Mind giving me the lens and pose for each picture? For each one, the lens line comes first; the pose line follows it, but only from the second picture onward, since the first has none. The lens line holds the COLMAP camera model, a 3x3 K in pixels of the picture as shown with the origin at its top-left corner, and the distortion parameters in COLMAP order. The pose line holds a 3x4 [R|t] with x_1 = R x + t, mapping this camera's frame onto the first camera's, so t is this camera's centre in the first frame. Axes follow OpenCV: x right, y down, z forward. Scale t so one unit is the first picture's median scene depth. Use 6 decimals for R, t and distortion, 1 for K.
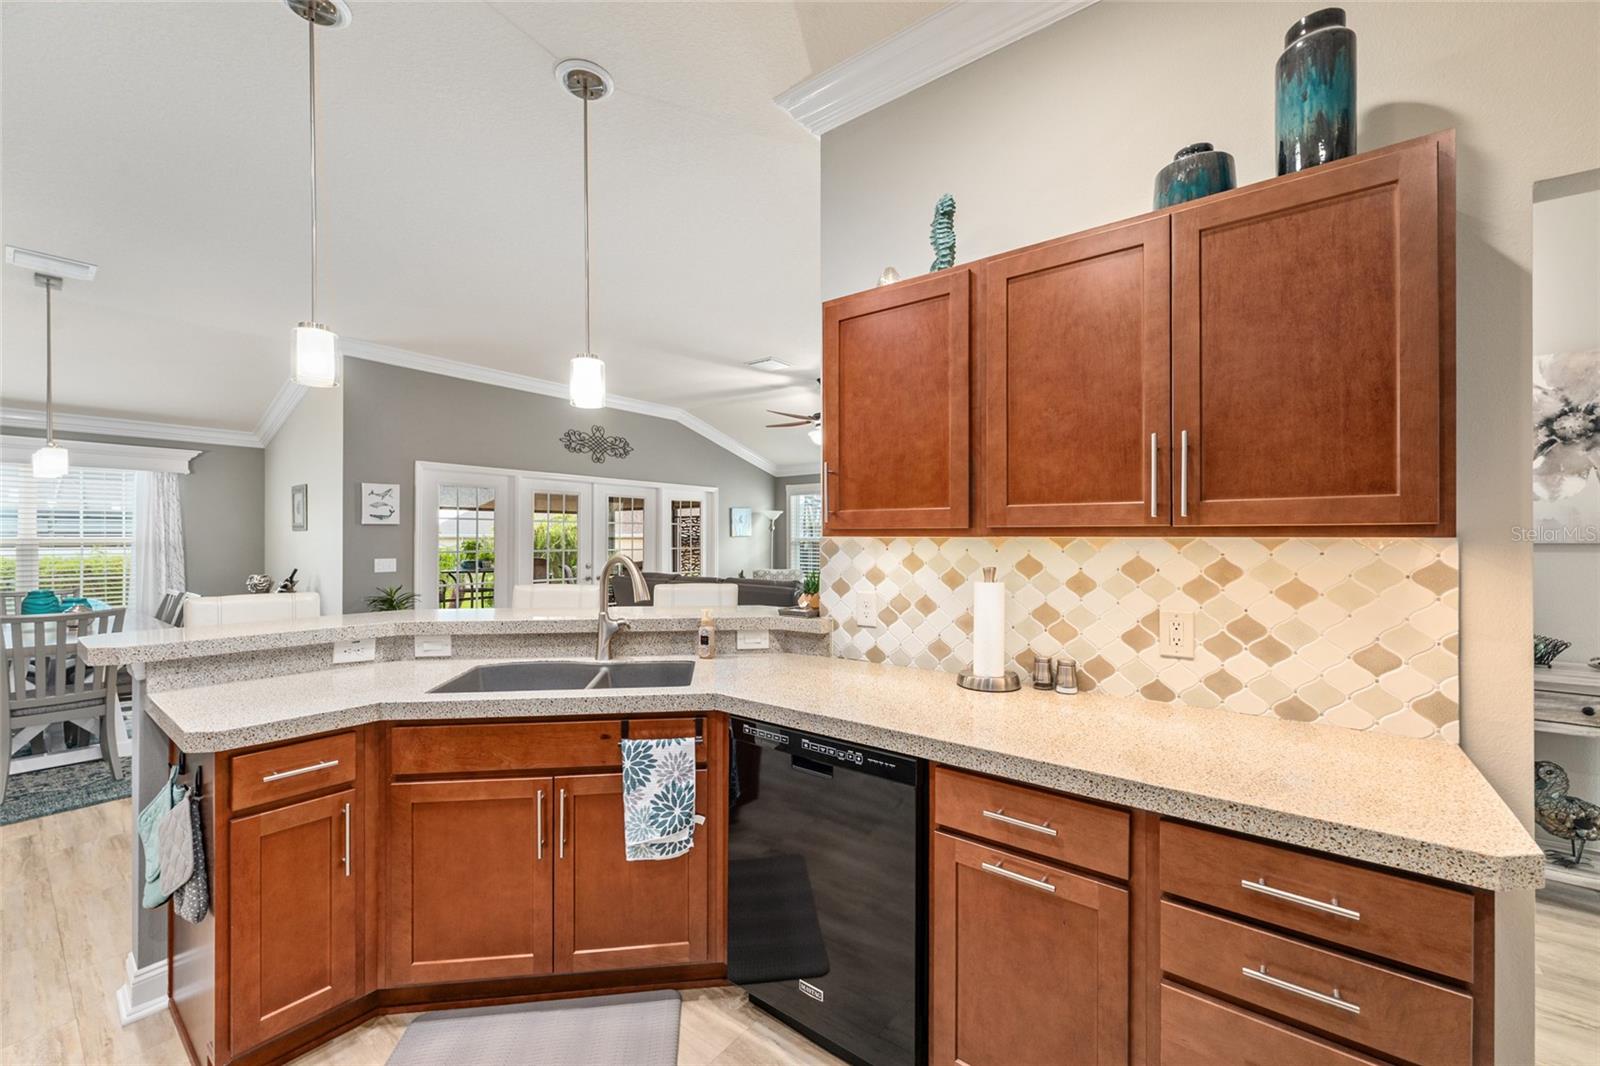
lens RADIAL K [[633.5, 0, 803.2], [0, 633.5, 532.1], [0, 0, 1]] dist [0.000425, -0.000056]
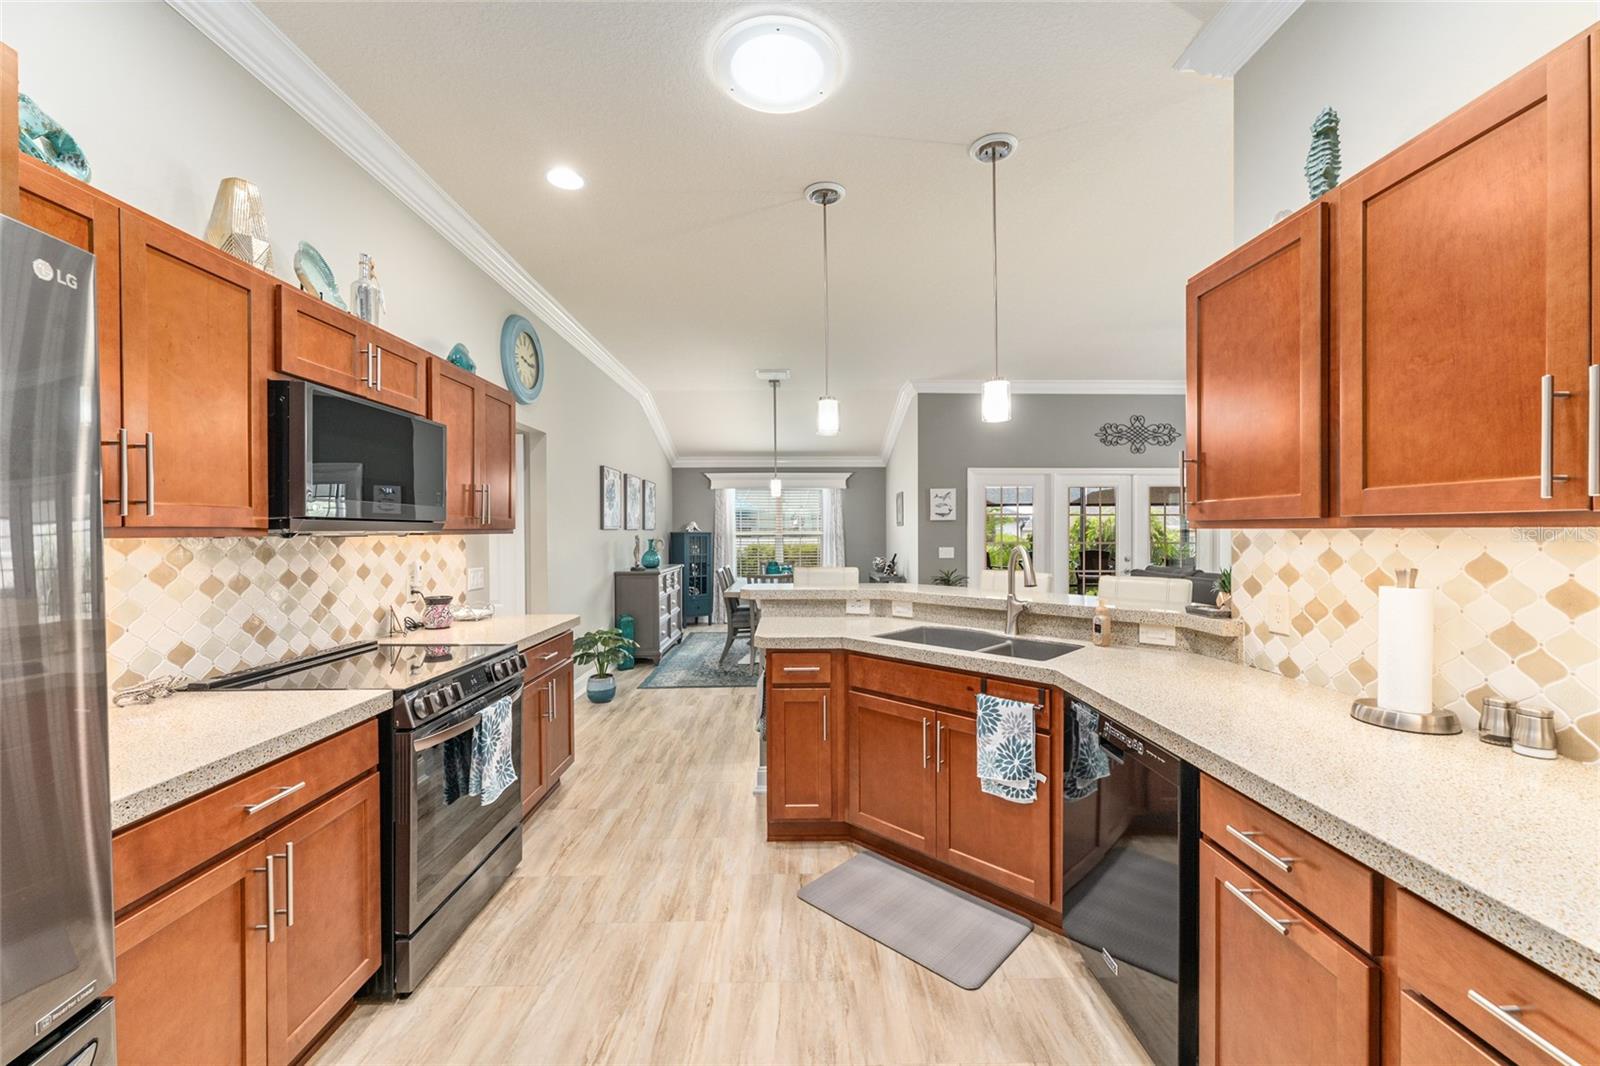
lens RADIAL K [[633.5, 0, 803.2], [0, 633.5, 532.1], [0, 0, 1]] dist [0.000425, -0.000056]
pose [[0.623476, -0.000781, -0.781842, 0.449579], [0.009543, 0.999933, 0.006611, 0.000220], [0.781785, -0.011583, 0.623441, -0.038967]]
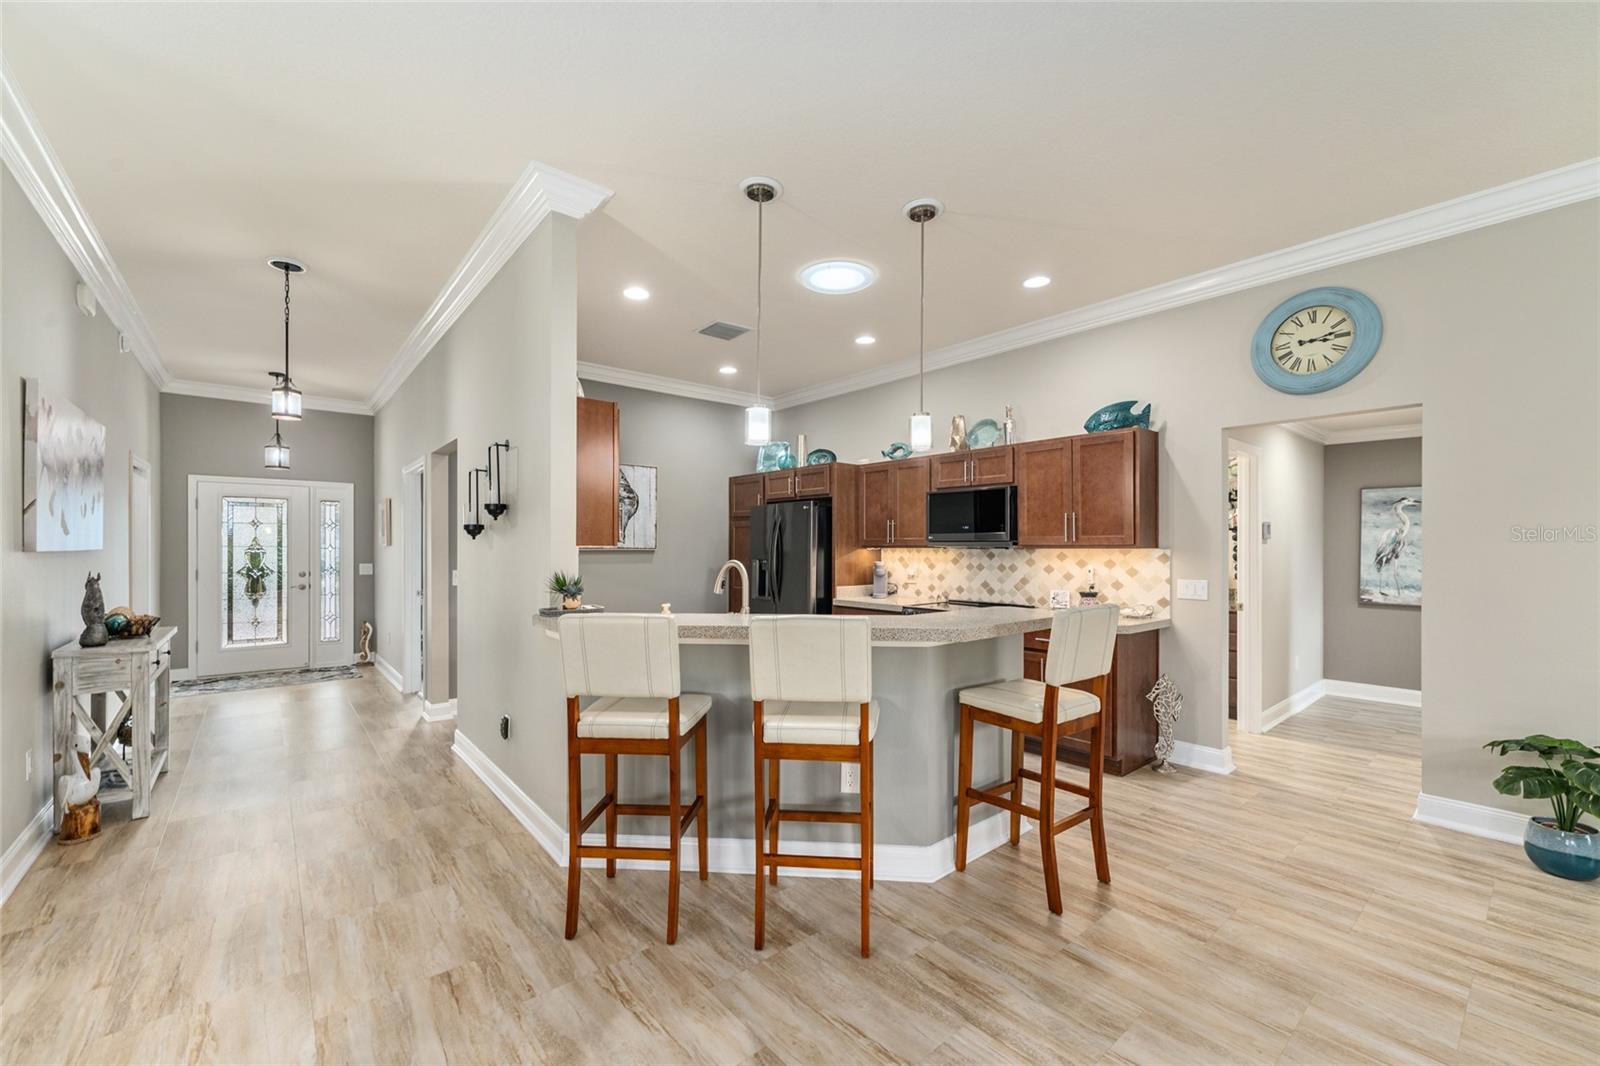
lens RADIAL K [[633.5, 0, 803.2], [0, 633.5, 532.1], [0, 0, 1]] dist [0.000425, -0.000056]
pose [[-0.973018, 0.003826, 0.230699, -0.889325], [-0.003595, 0.999490, -0.031737, 0.025255], [-0.230702, -0.031710, -0.972508, 2.701222]]
